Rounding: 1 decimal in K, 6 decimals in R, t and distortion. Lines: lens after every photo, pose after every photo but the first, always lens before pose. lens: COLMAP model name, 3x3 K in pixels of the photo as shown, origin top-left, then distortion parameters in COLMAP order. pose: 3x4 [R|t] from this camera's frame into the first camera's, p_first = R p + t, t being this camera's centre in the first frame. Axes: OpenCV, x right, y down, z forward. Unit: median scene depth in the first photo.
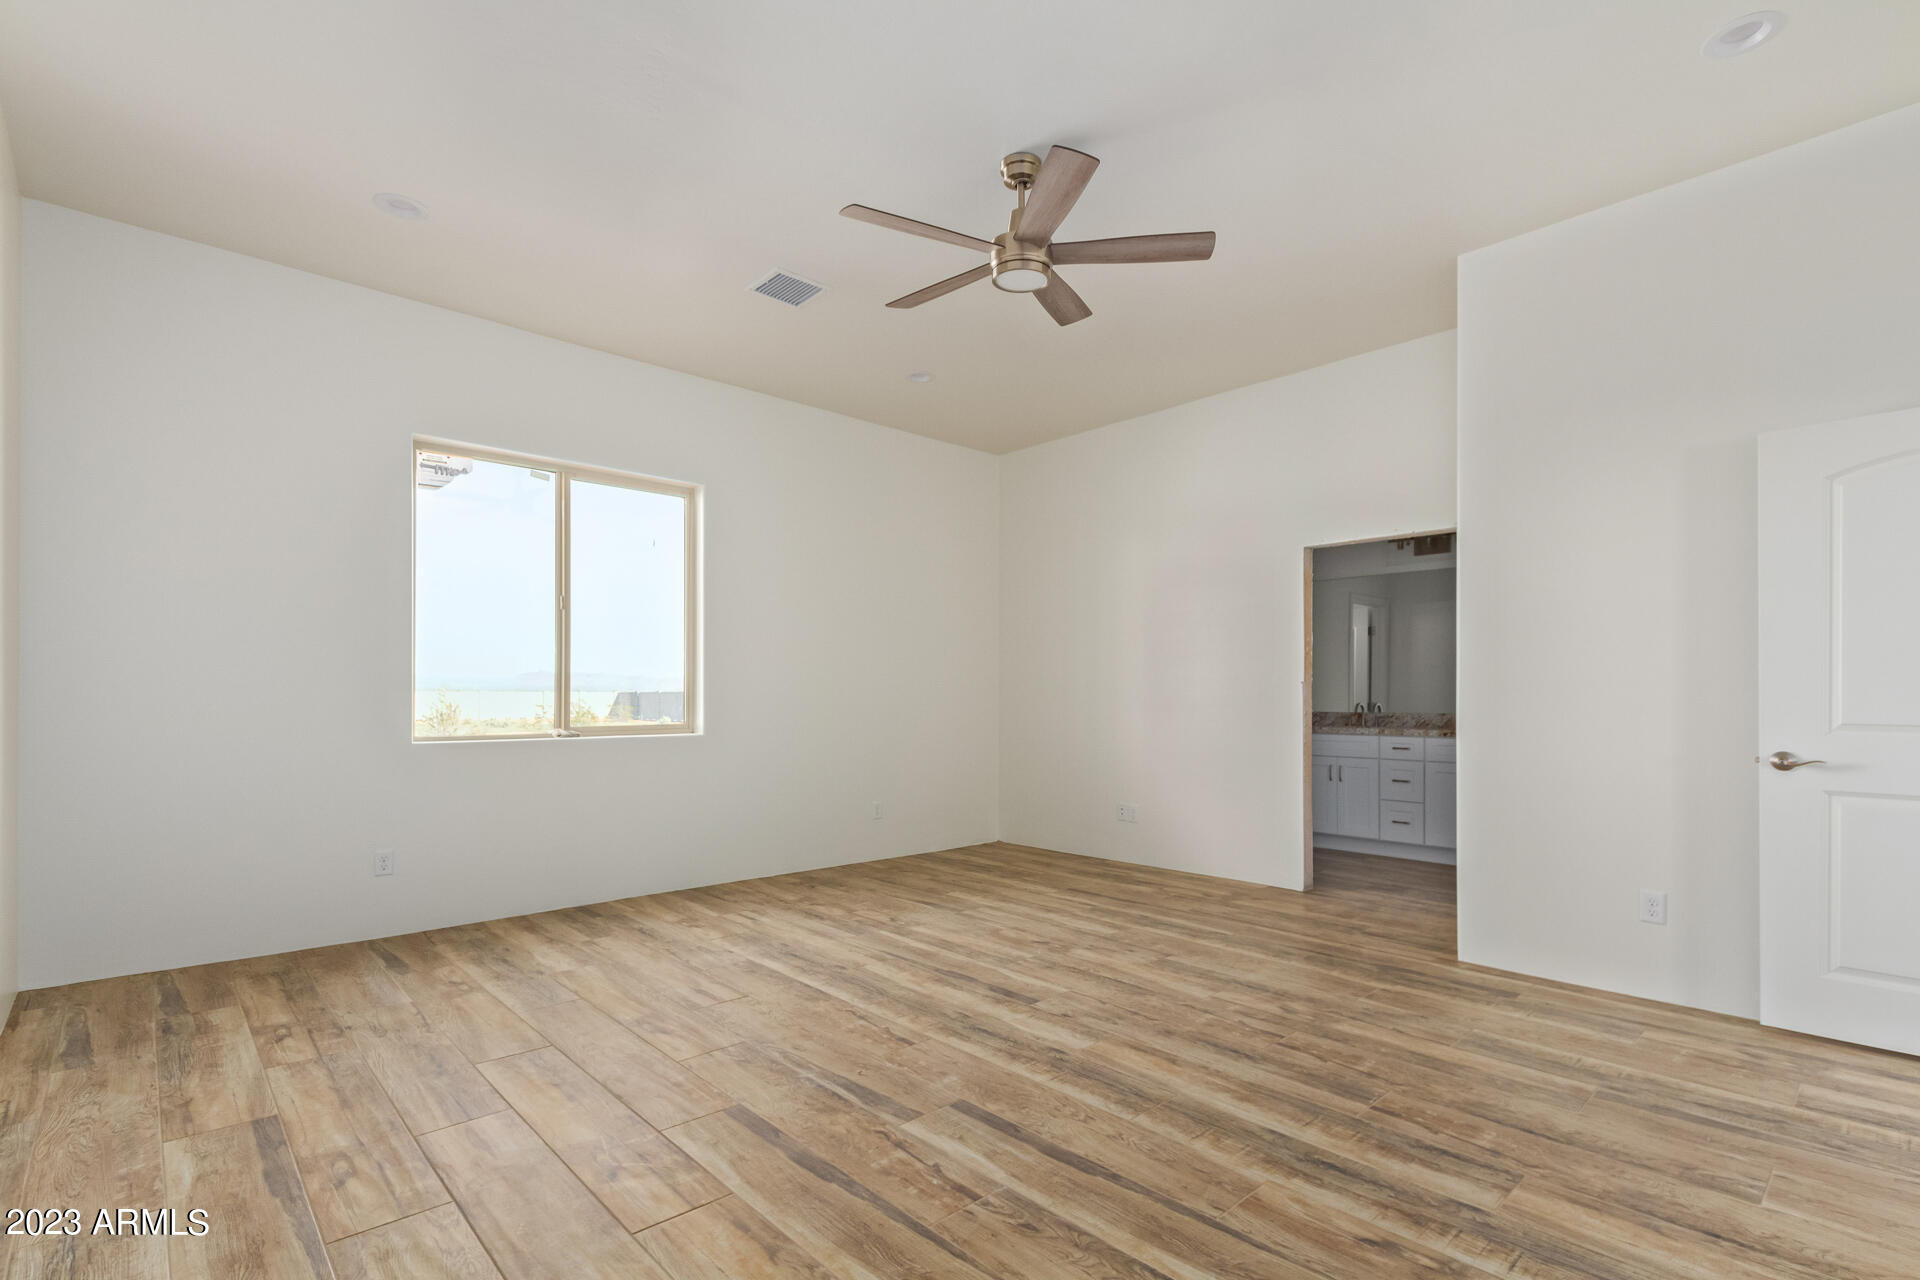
lens RADIAL K [[890.0, 0, 955.9], [0, 890.0, 686.5], [0, 0, 1]] dist [0.012136, -0.006123]
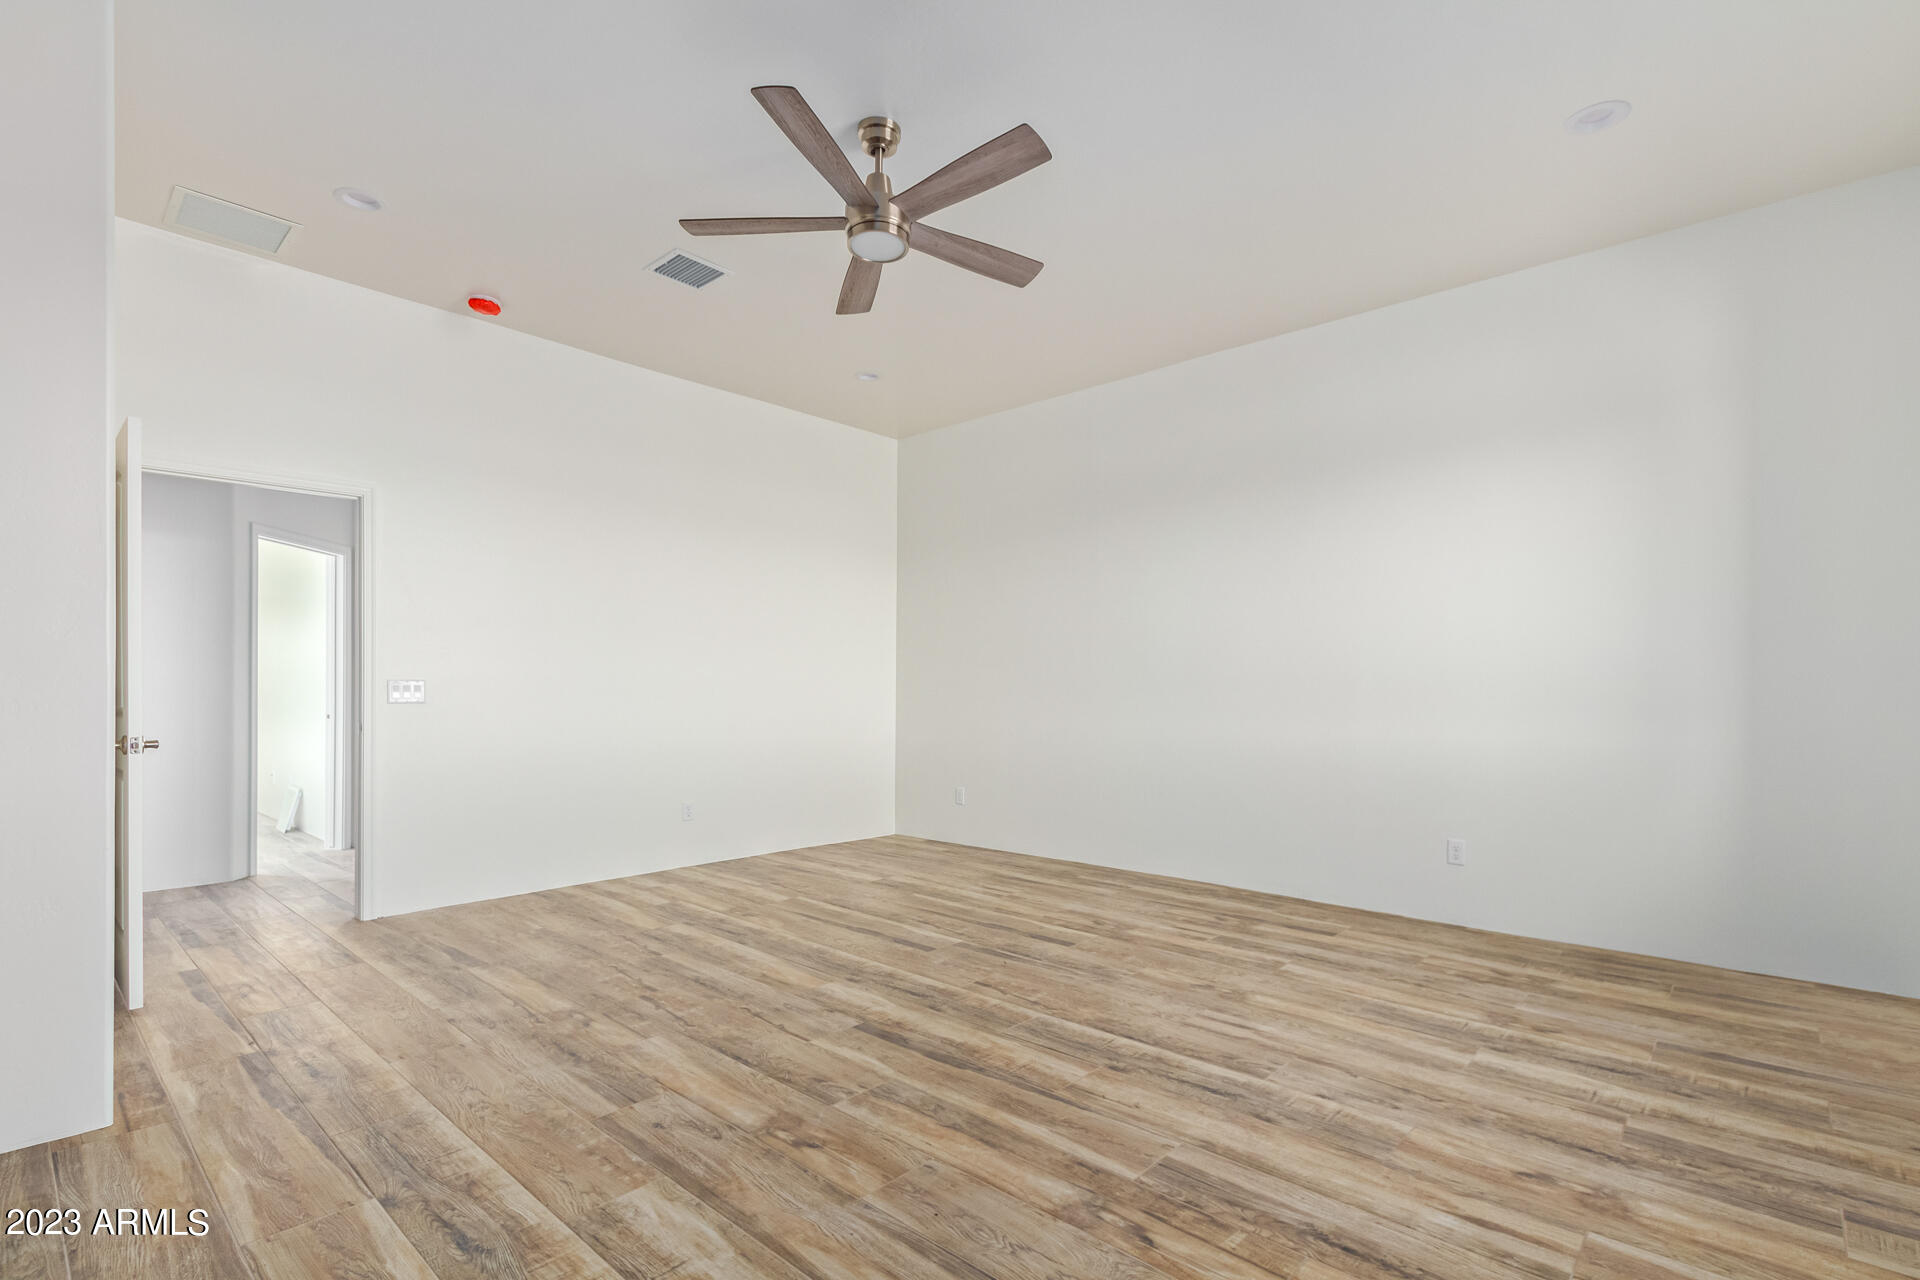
lens RADIAL K [[890.0, 0, 972.9], [0, 890.0, 684.6], [0, 0, 1]] dist [0.012136, -0.006123]
pose [[-0.995090, -0.003698, -0.098907, 0.058048], [-0.001684, 0.999790, -0.020434, 0.026859], [0.098962, -0.020167, -0.994887, 1.758794]]
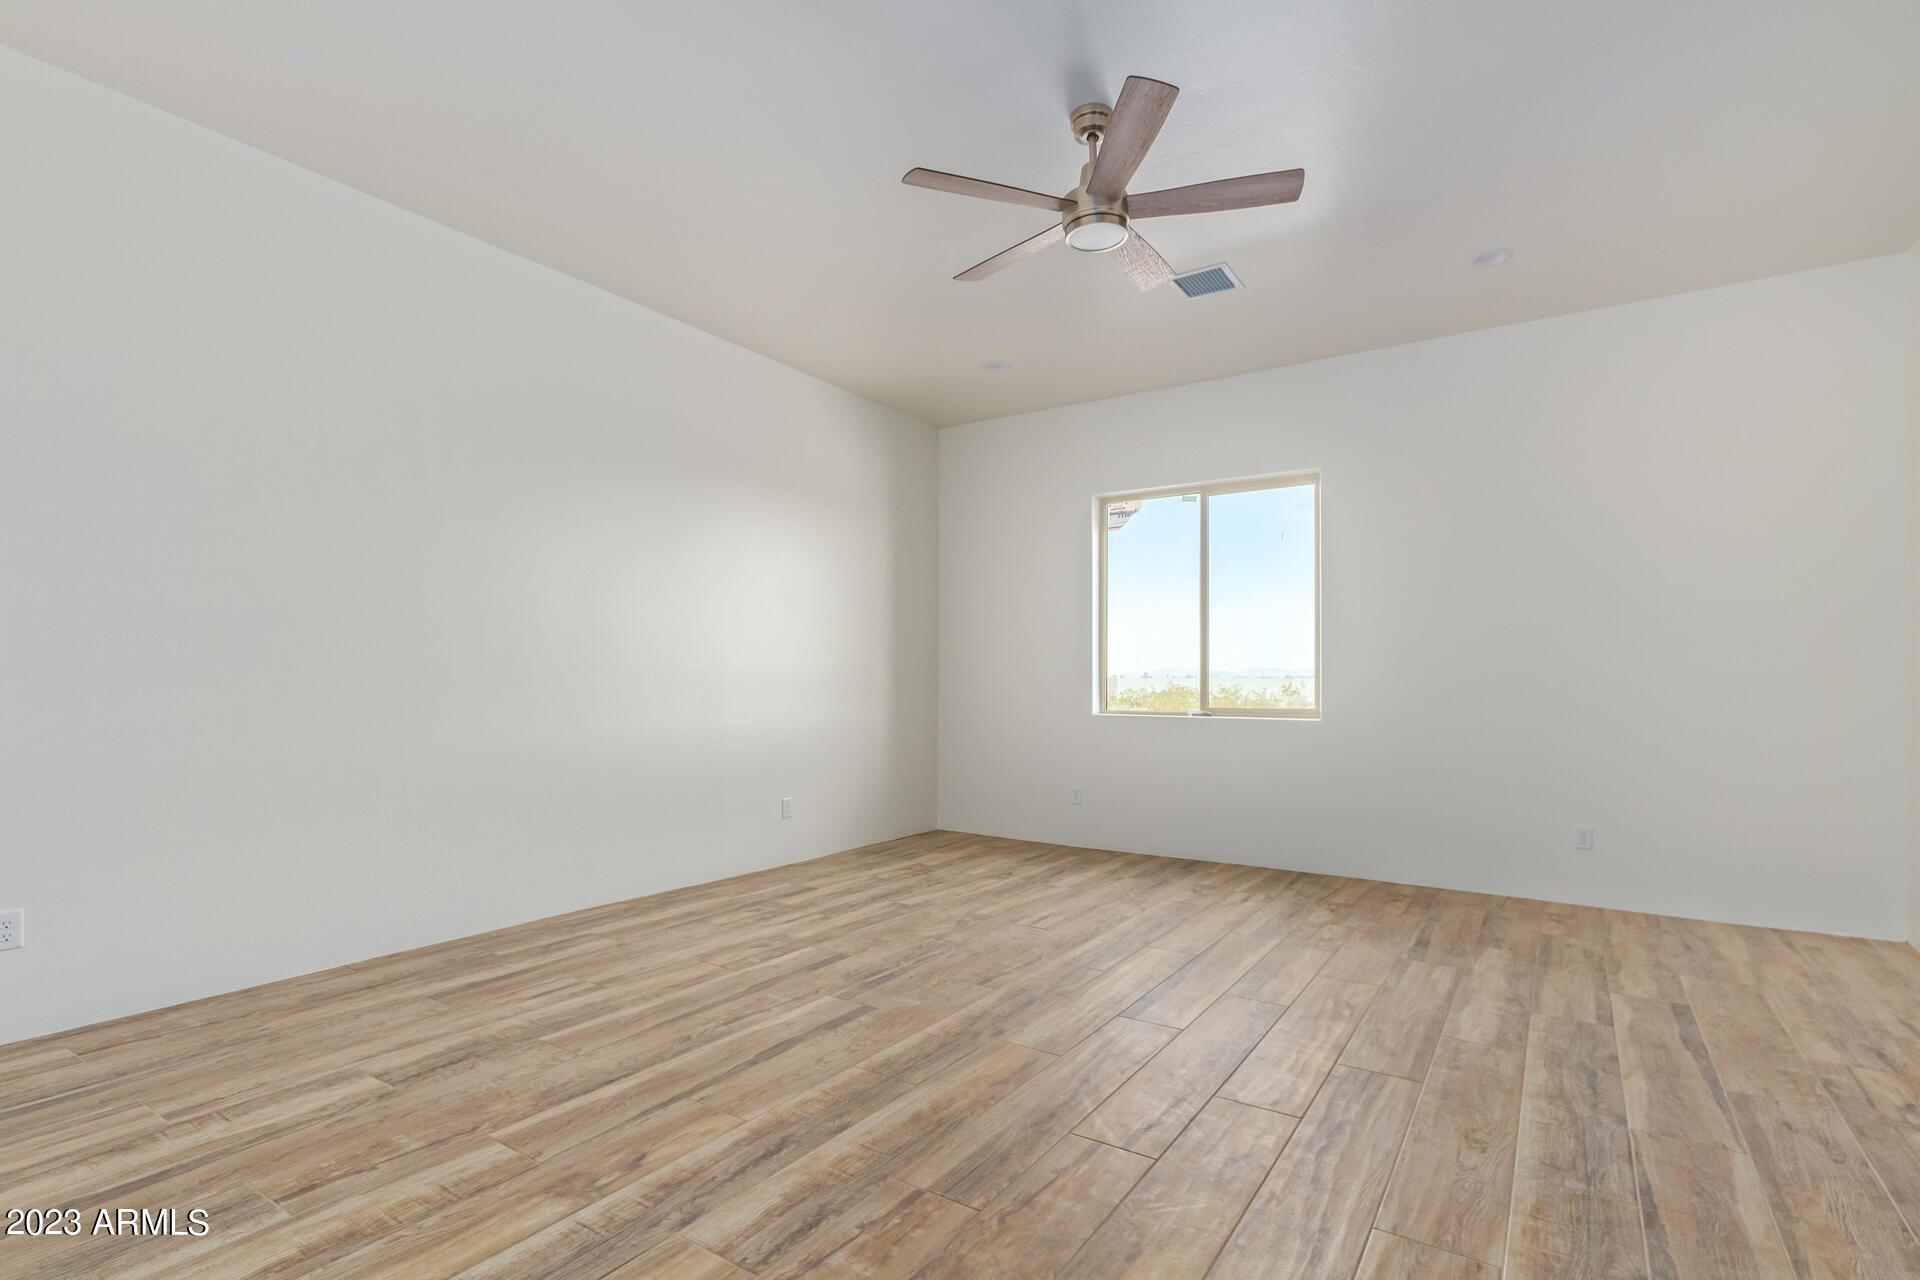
lens RADIAL K [[890.0, 0, 994.2], [0, 890.0, 674.1], [0, 0, 1]] dist [0.012136, -0.006123]
pose [[0.257280, -0.008082, -0.966303, 0.859190], [0.008335, 0.999946, -0.006144, 0.008926], [0.966301, -0.006473, 0.257334, 0.586555]]
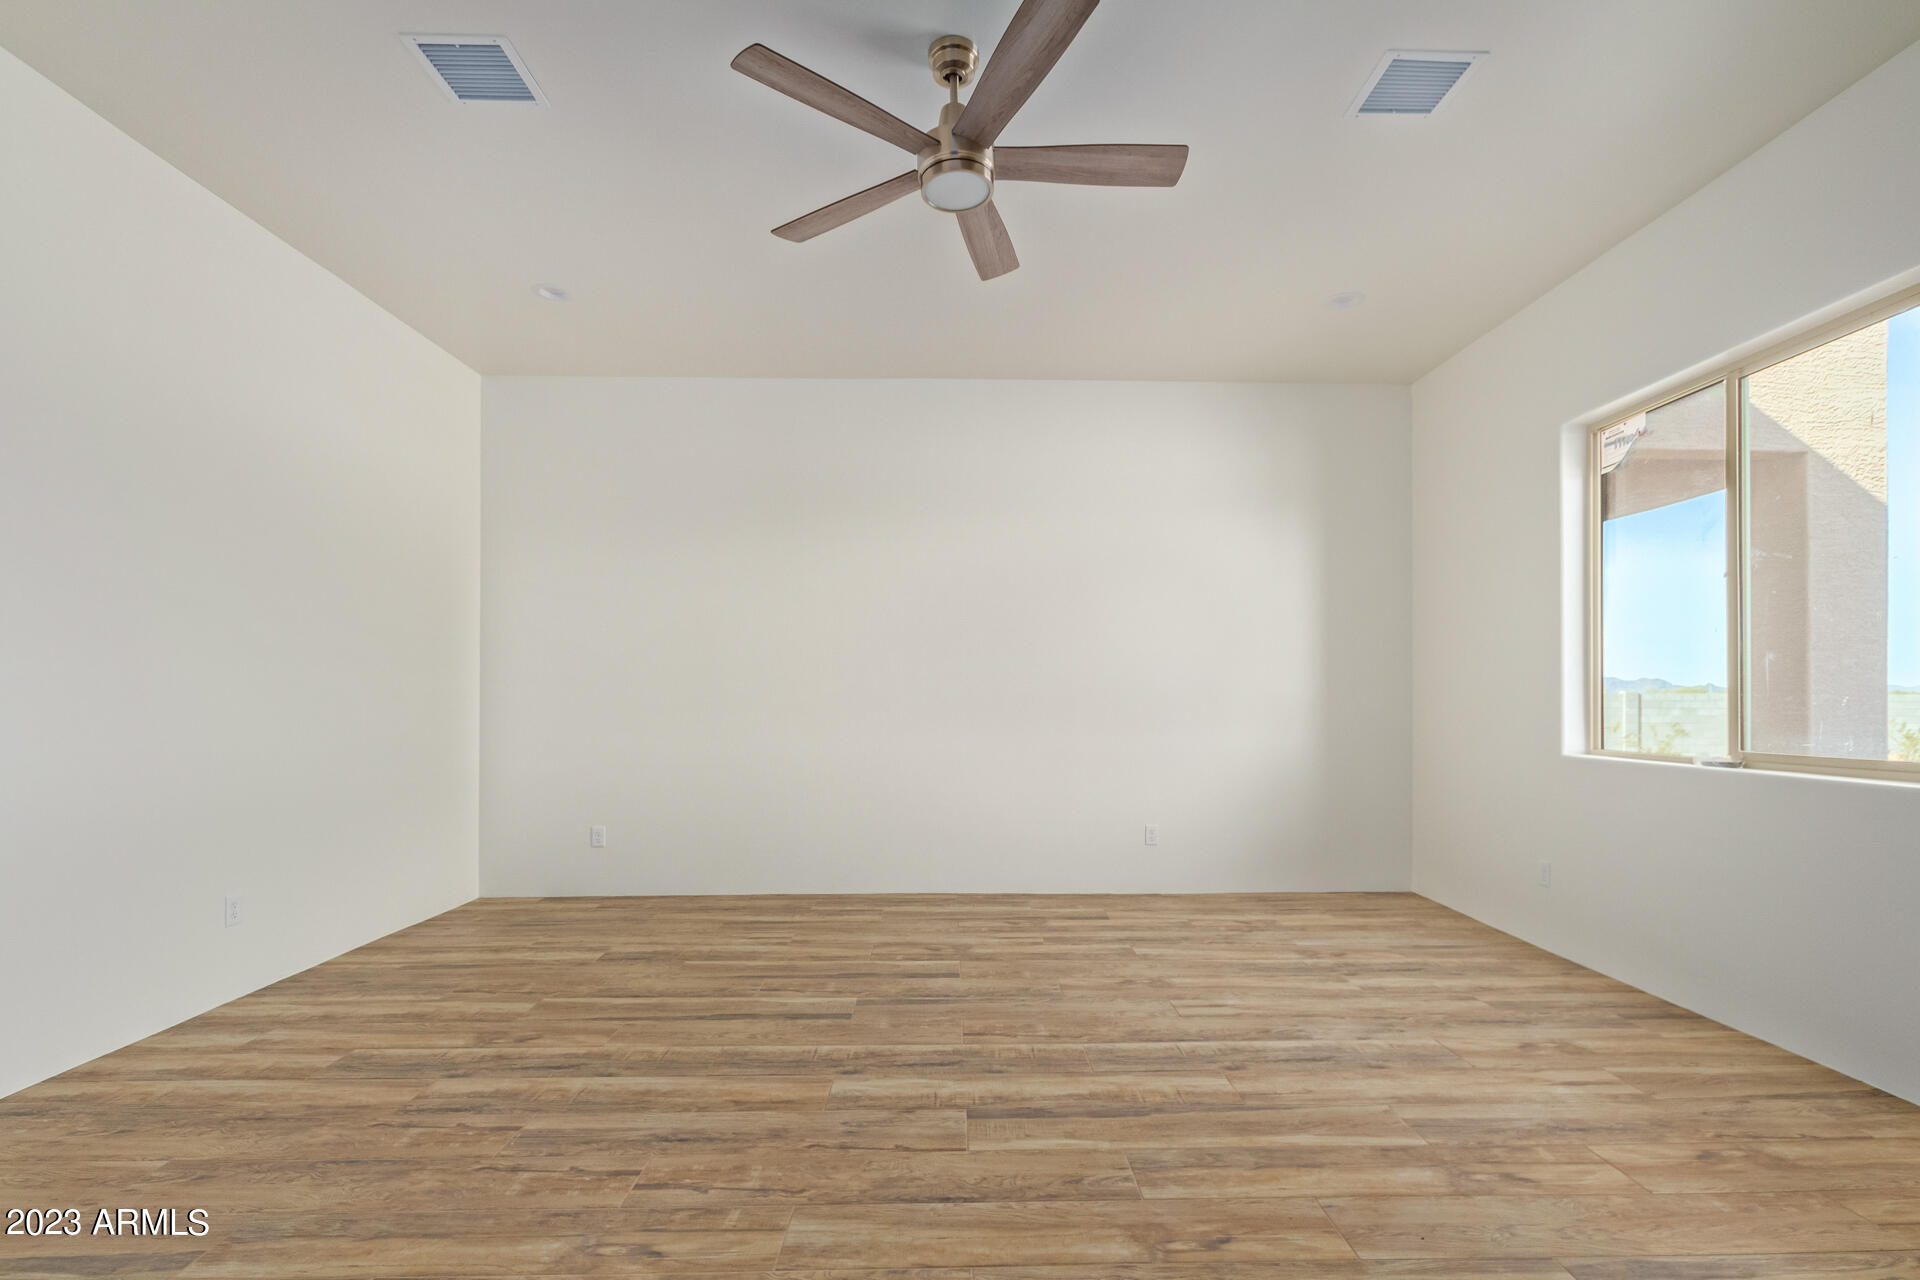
lens RADIAL K [[890.0, 0, 974.6], [0, 890.0, 683.1], [0, 0, 1]] dist [0.012136, -0.006123]
pose [[-0.654895, -0.013617, -0.755597, 0.603184], [0.010571, 0.999575, -0.027175, 0.011455], [0.755646, -0.025784, -0.654473, 1.382594]]
